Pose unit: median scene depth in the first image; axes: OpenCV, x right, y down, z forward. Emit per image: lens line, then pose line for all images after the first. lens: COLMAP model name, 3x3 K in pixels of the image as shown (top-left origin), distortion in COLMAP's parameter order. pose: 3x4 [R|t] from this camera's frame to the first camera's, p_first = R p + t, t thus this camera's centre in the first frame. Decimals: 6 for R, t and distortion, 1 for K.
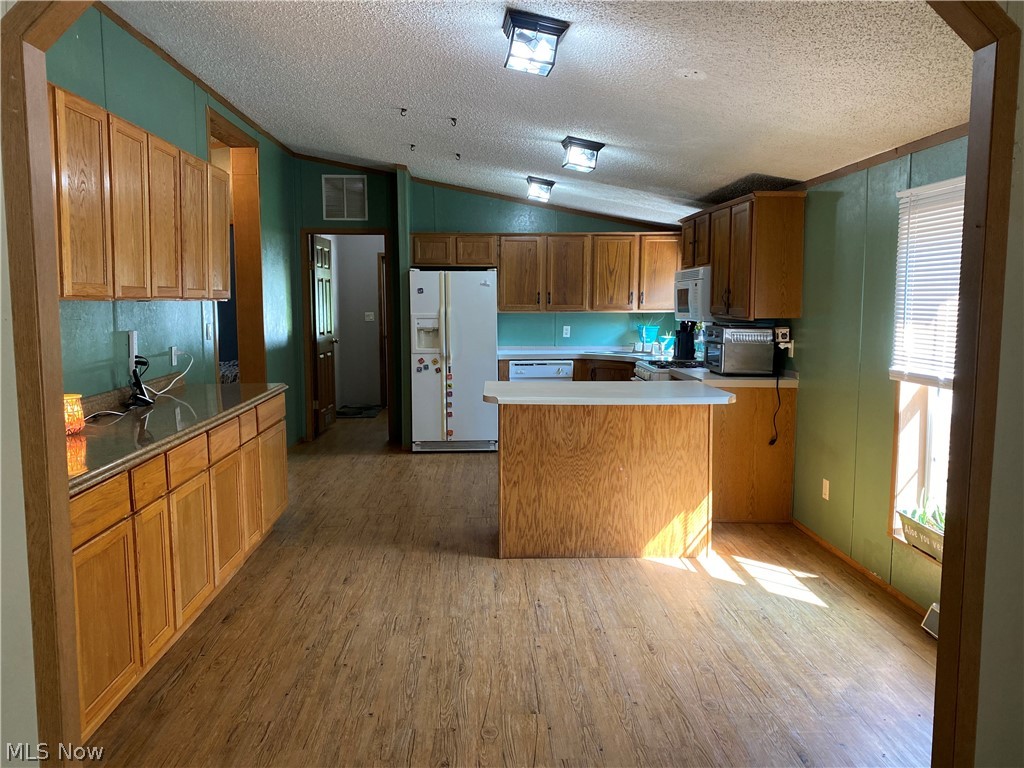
lens RADIAL K [[761.2, 0, 512.4], [0, 761.2, 363.9], [0, 0, 1]] dist [0.039090, -0.082076]
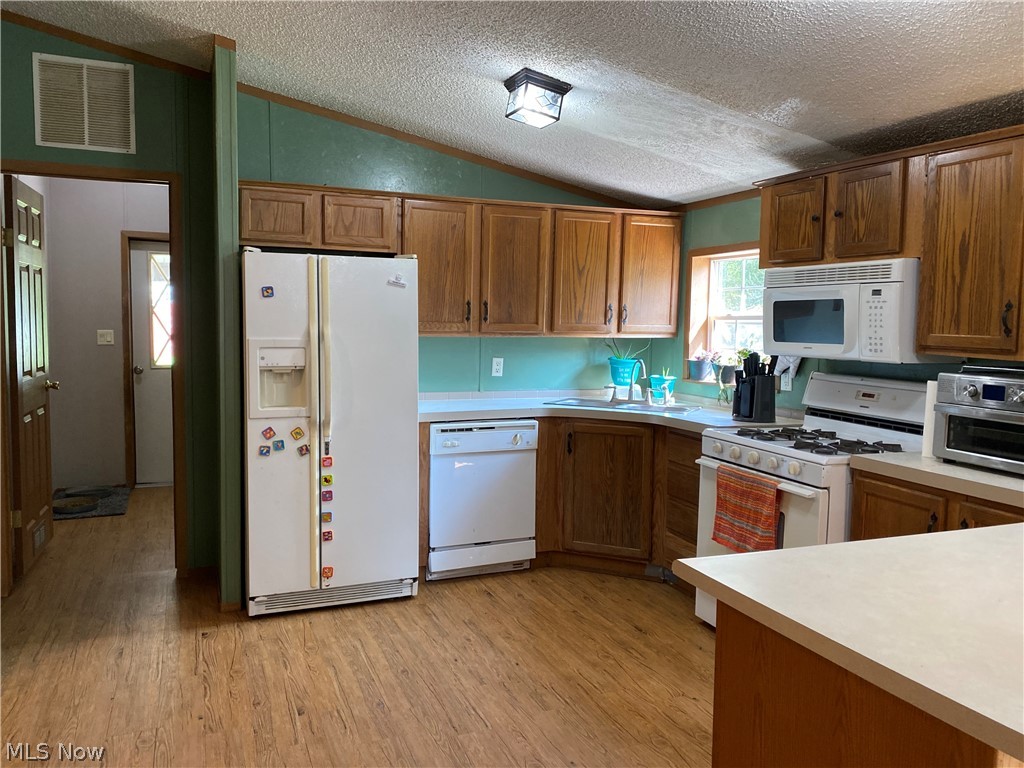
lens RADIAL K [[761.2, 0, 512.4], [0, 761.2, 363.9], [0, 0, 1]] dist [0.039090, -0.082076]
pose [[0.937348, -0.004935, 0.348360, -0.139735], [0.012364, 0.999741, -0.019106, -0.036390], [-0.348175, 0.022216, 0.937166, 0.463986]]
